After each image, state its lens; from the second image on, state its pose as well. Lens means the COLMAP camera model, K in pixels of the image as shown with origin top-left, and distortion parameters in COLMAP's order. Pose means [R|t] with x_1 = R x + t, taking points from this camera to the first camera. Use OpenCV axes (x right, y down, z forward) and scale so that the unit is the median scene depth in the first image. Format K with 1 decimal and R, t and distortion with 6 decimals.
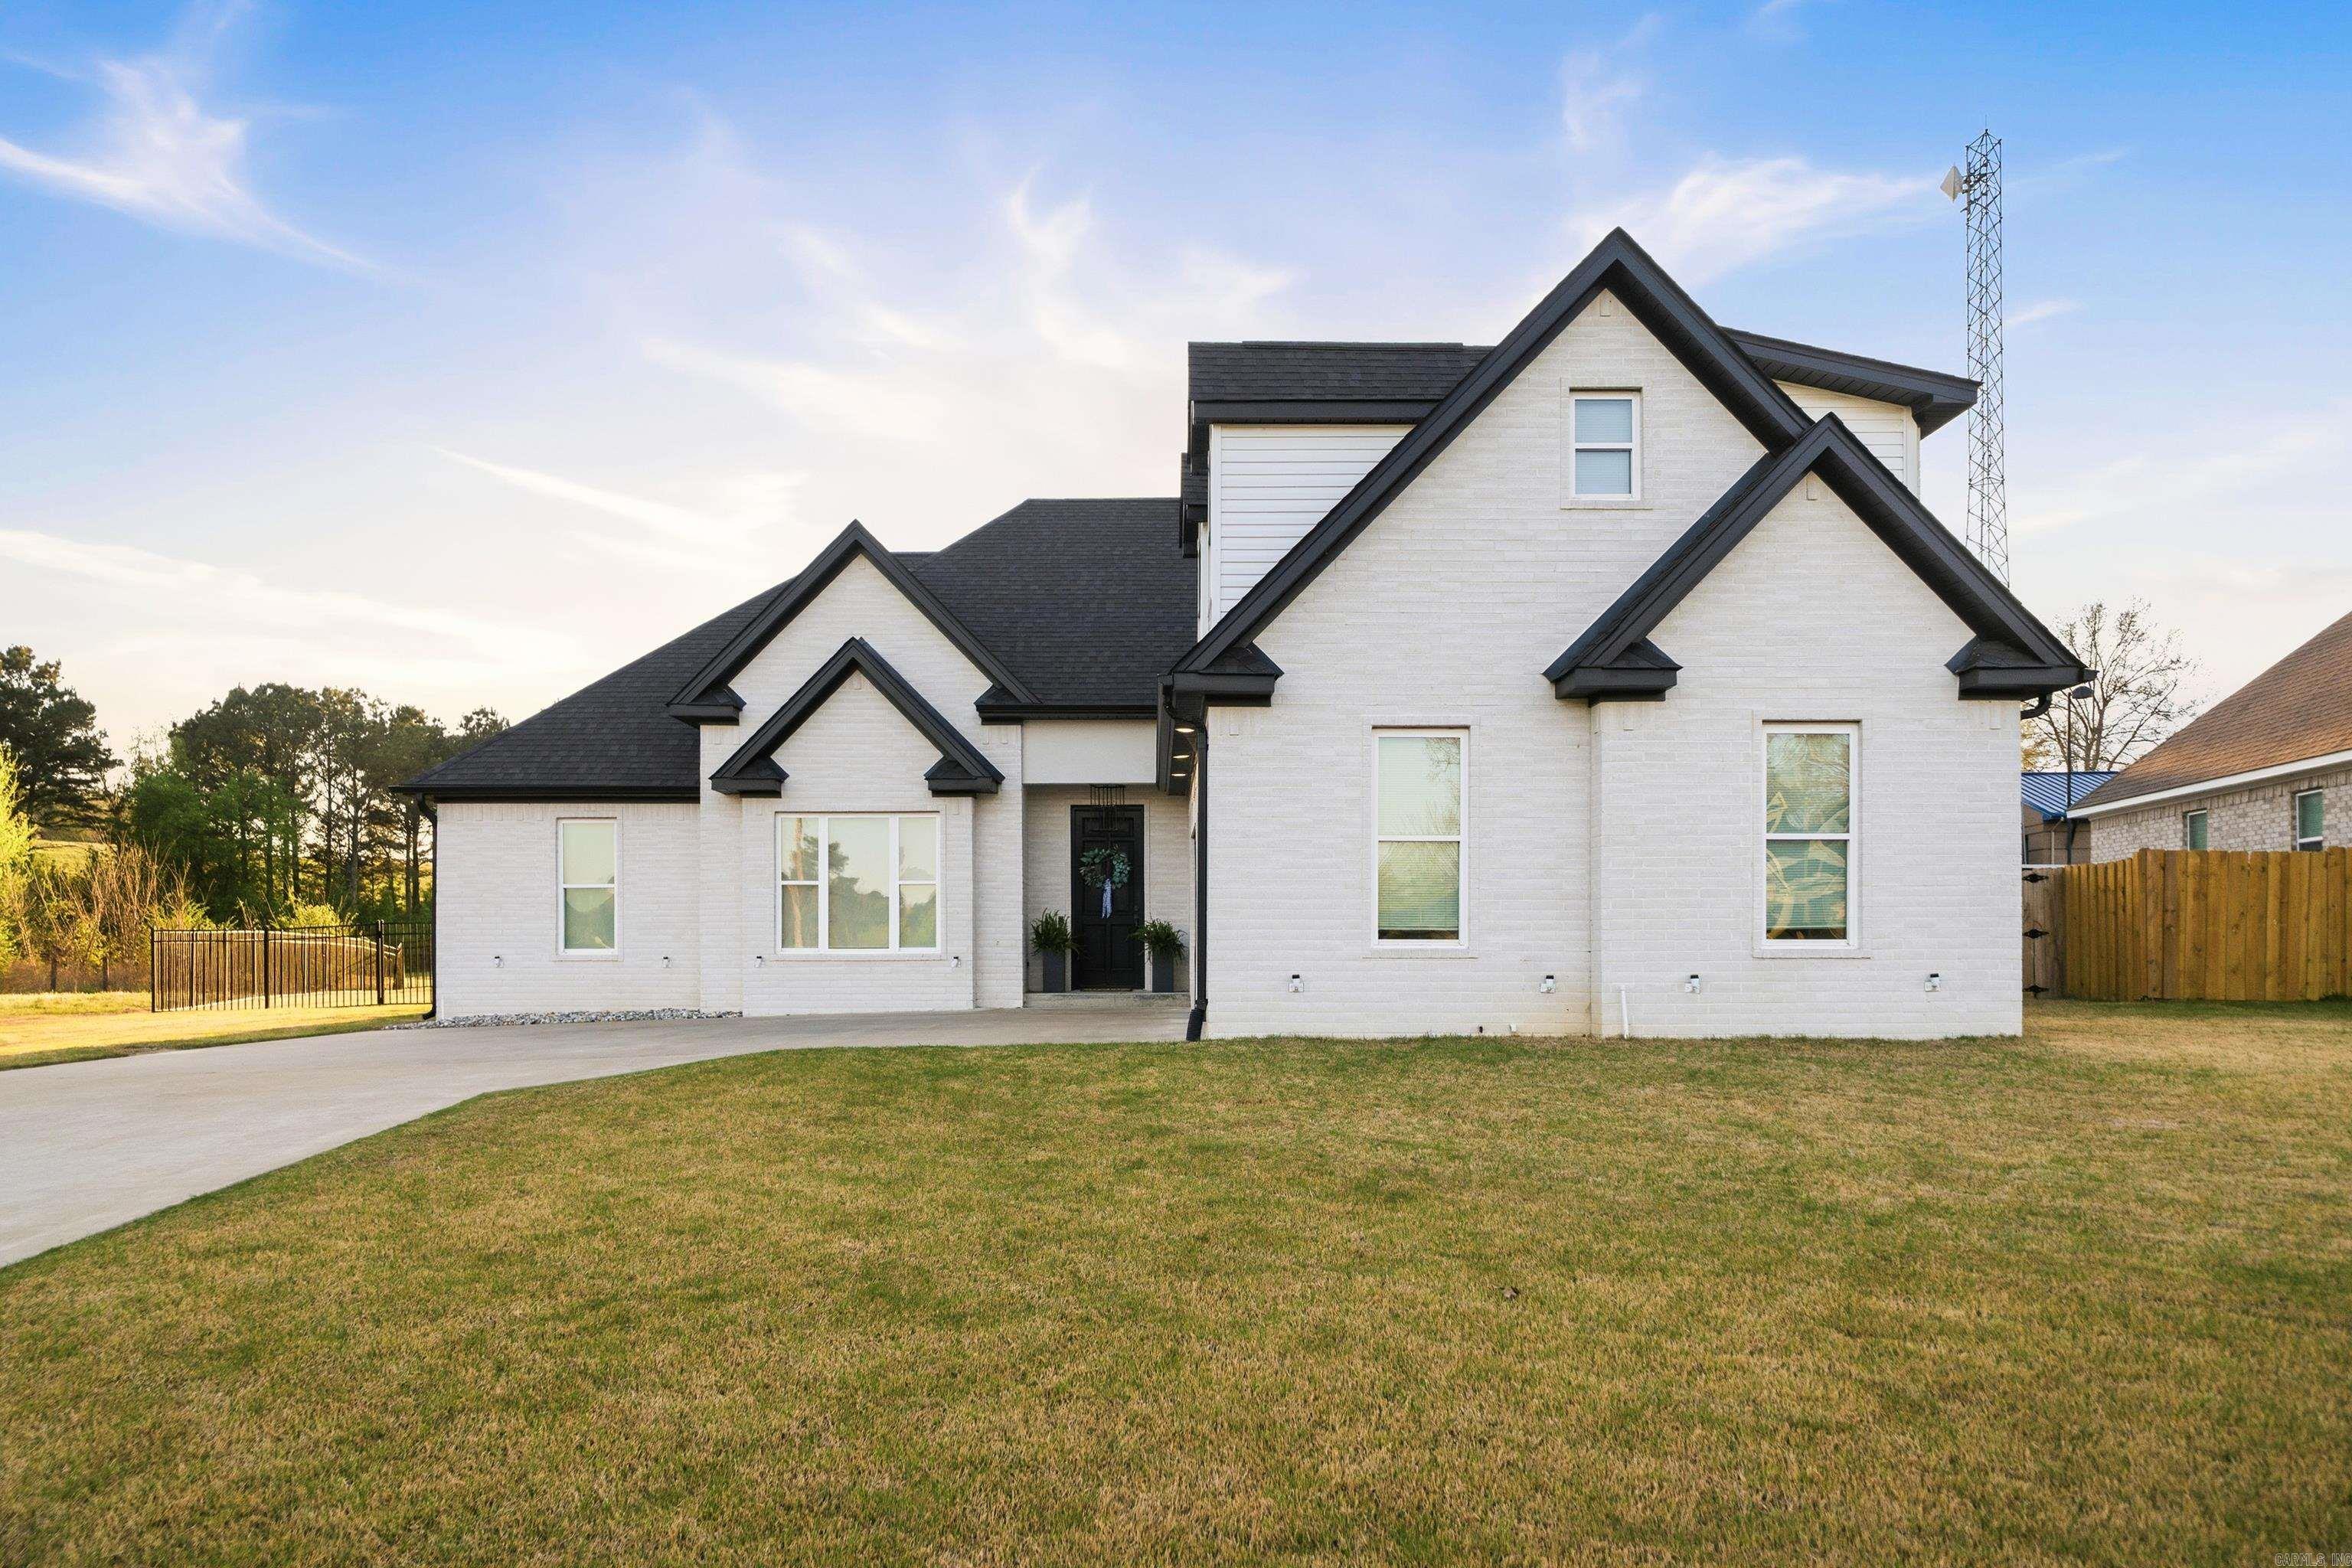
lens RADIAL K [[1481.7, 0, 1177.8], [0, 1481.7, 940.4], [0, 0, 1]] dist [0.007330, 0.000973]
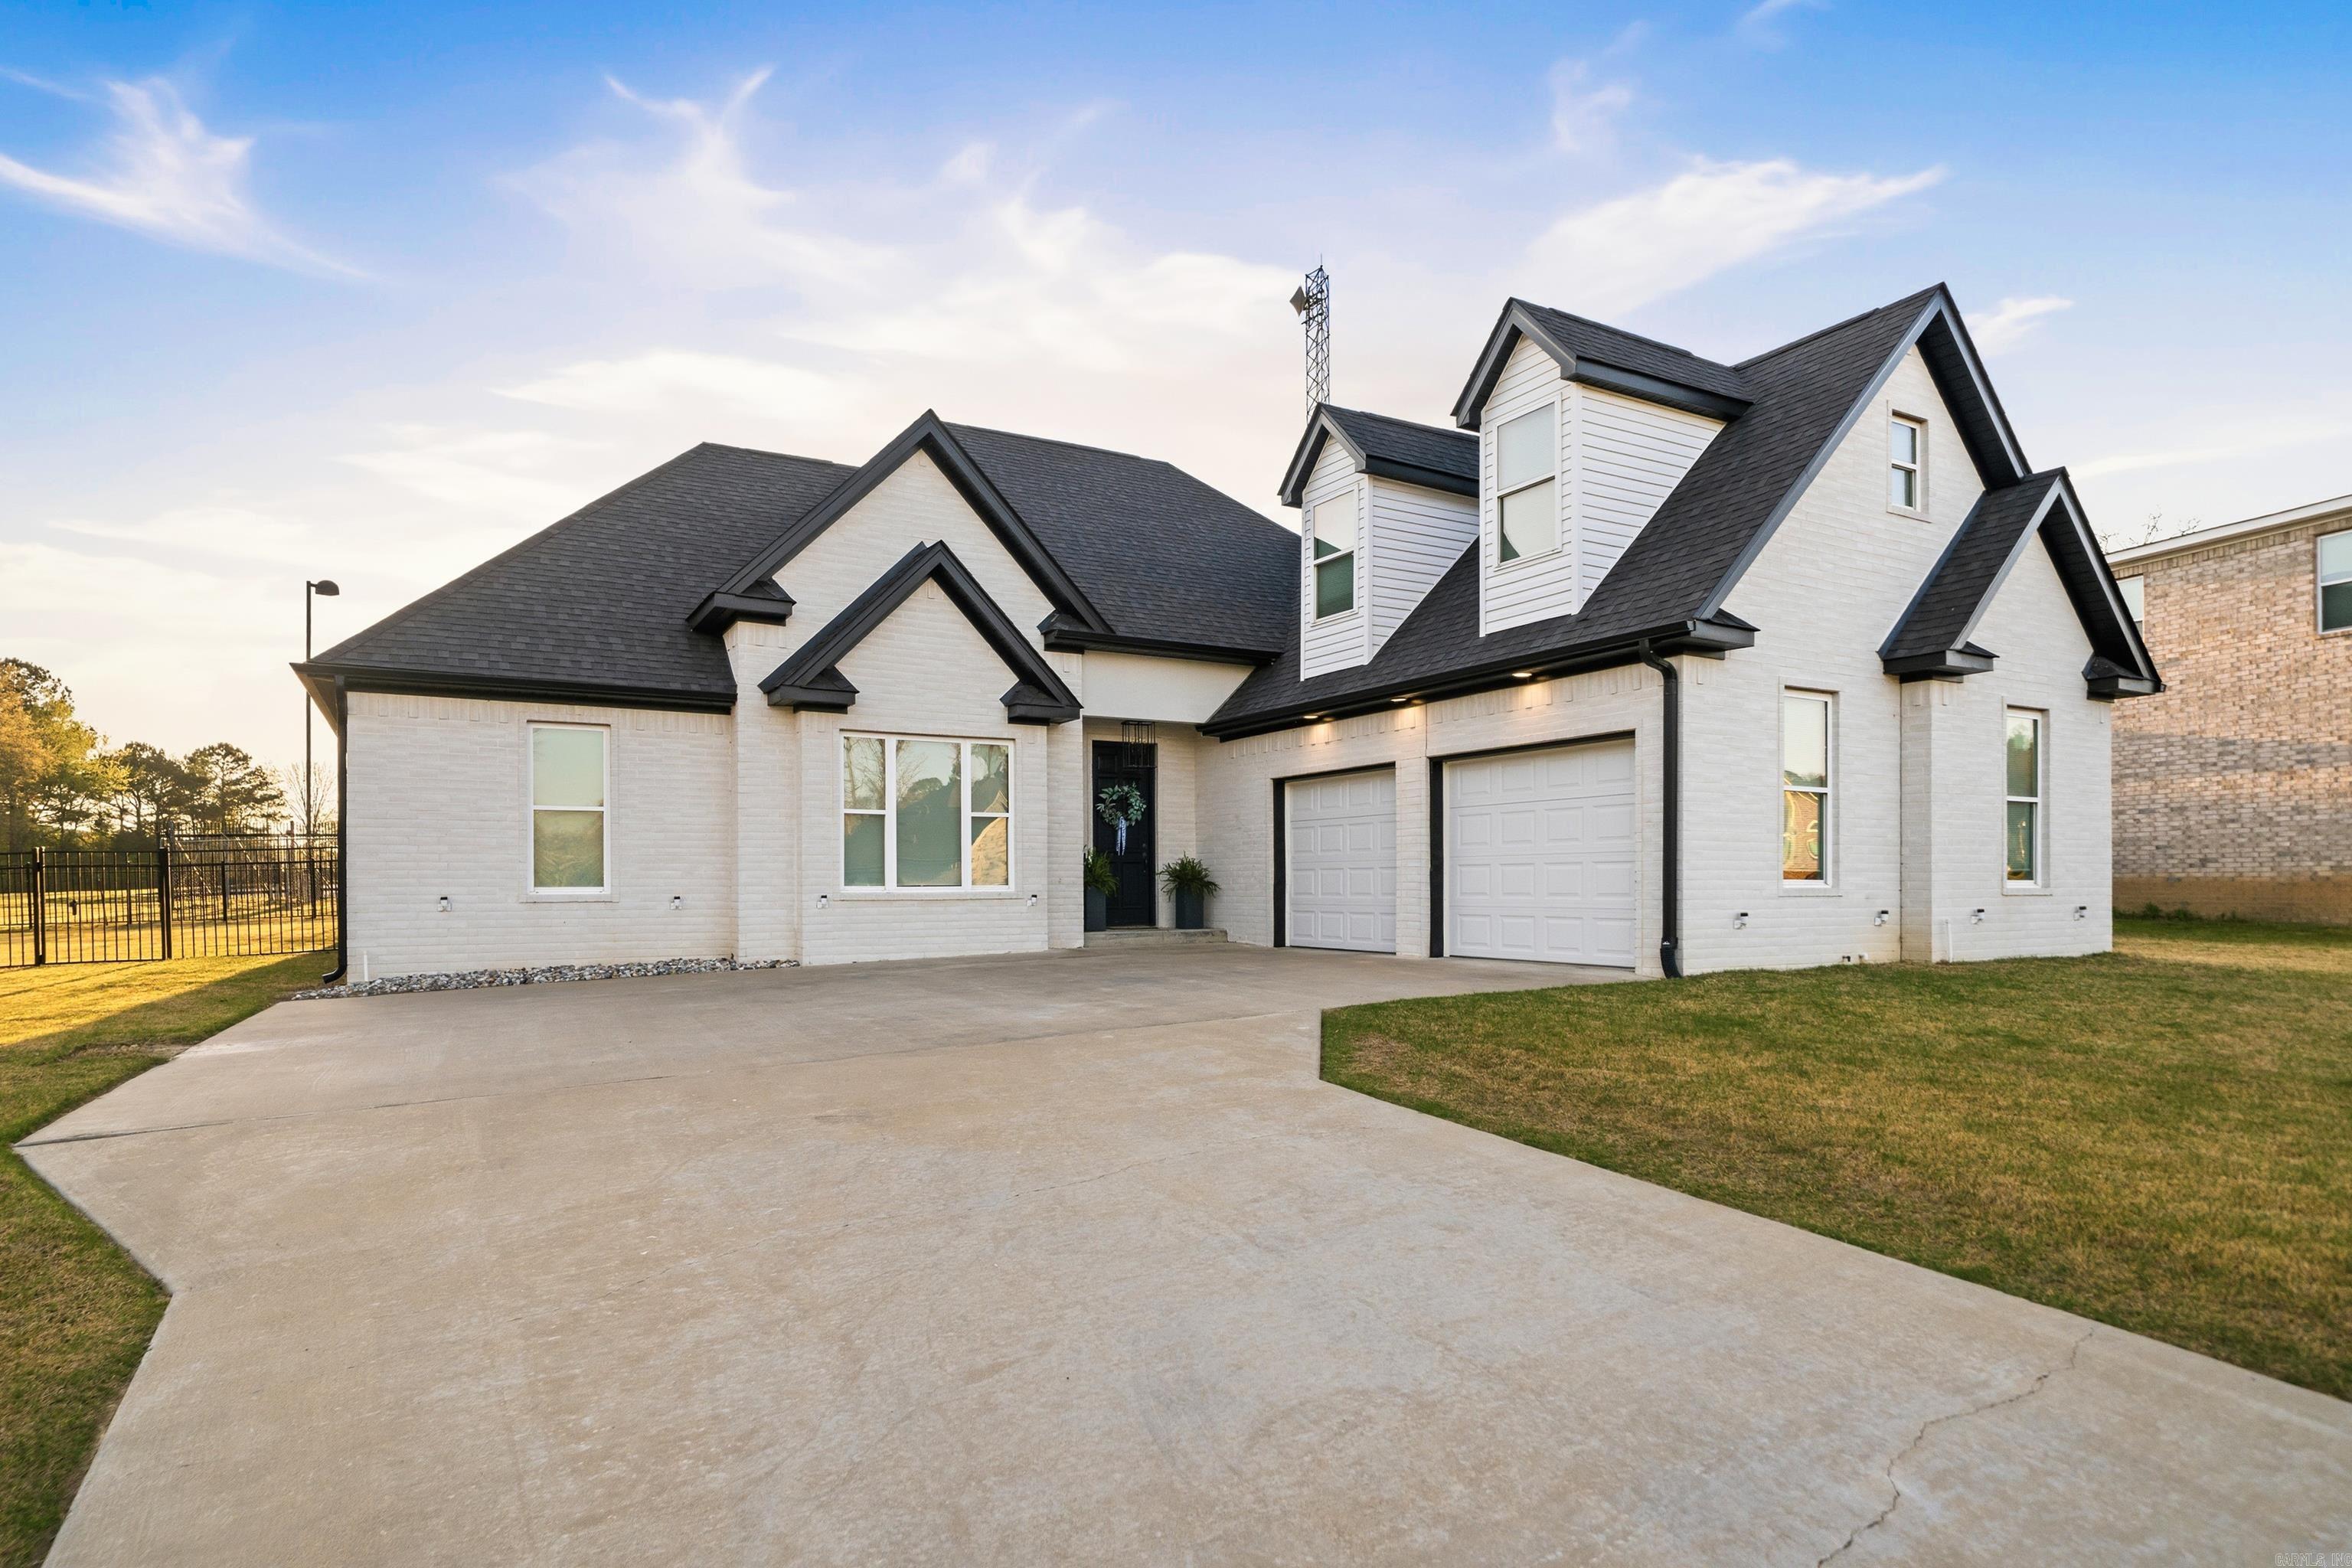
lens RADIAL K [[1269.3, 0, 1177.2], [0, 1269.3, 887.8], [0, 0, 1]] dist [-0.000920, -0.000162]
pose [[0.876061, -0.002263, 0.482196, -0.711897], [-0.002947, 0.999945, 0.010046, -0.002789], [-0.482192, -0.010222, 0.876006, 0.388136]]
